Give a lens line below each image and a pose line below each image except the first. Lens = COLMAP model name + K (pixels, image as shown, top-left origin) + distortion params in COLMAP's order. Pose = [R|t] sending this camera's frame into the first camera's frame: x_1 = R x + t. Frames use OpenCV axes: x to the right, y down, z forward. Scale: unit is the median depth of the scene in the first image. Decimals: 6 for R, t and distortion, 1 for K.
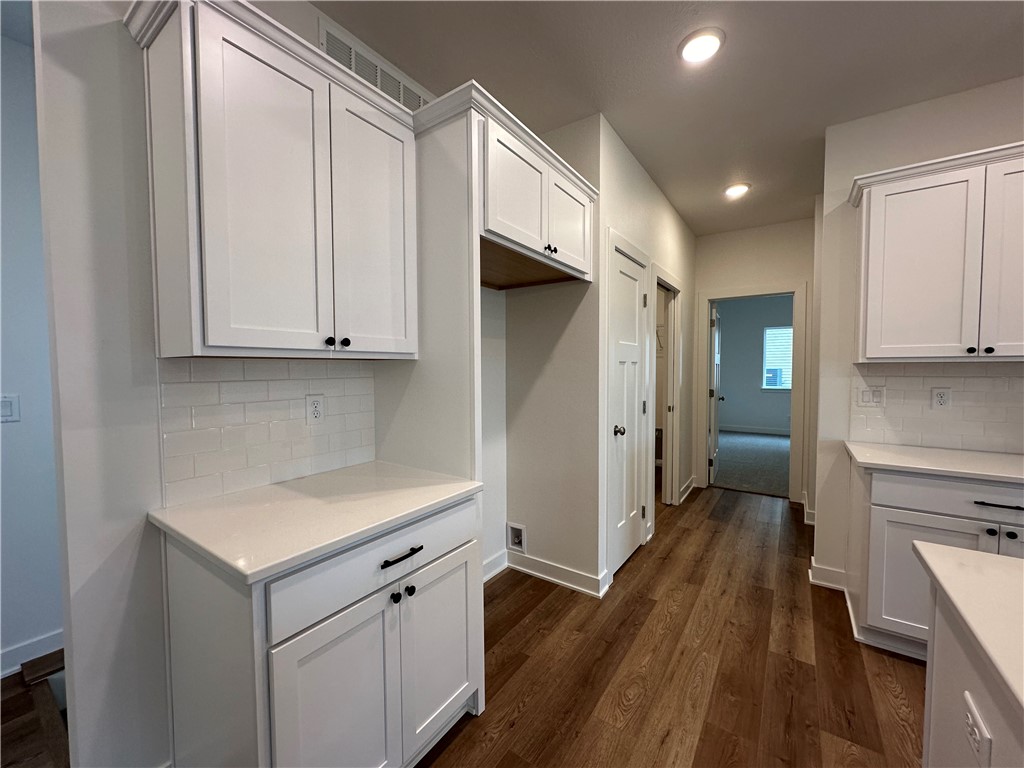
lens RADIAL K [[406.0, 0, 511.8], [0, 406.0, 383.2], [0, 0, 1]] dist [-0.002939, 0.000618]
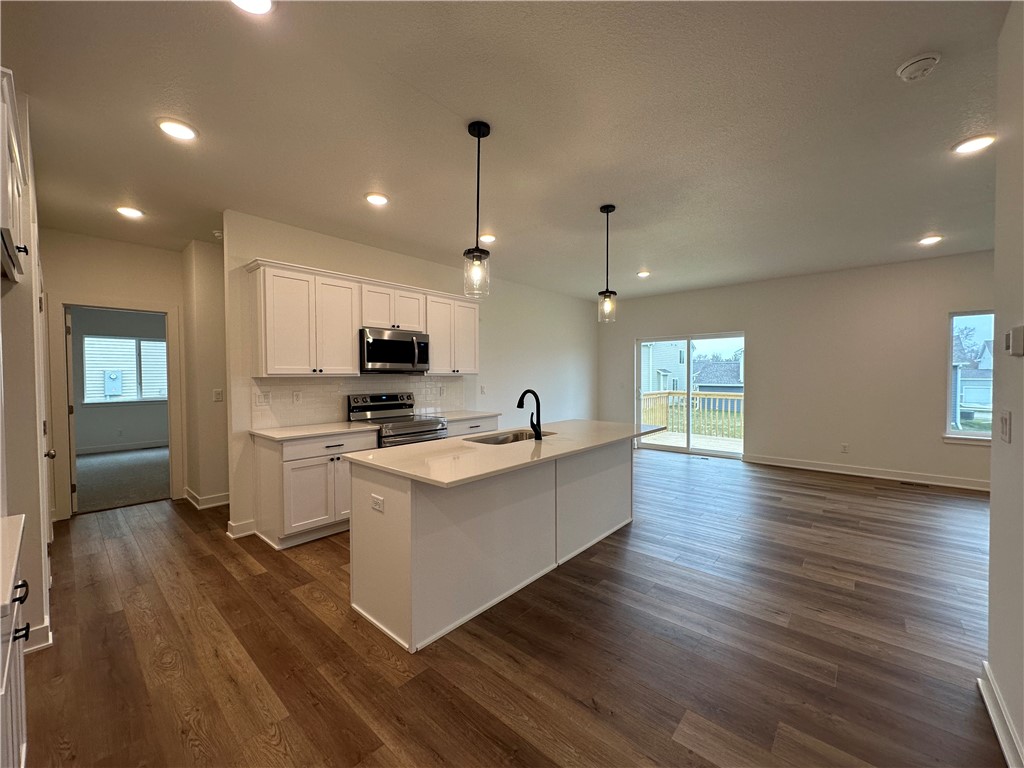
lens RADIAL K [[406.0, 0, 511.8], [0, 406.0, 384.3], [0, 0, 1]] dist [-0.002939, 0.000618]
pose [[0.116629, -0.021304, 0.992947, -0.632136], [0.043648, 0.998914, 0.016305, -0.007338], [-0.992216, 0.041439, 0.117432, -0.139340]]
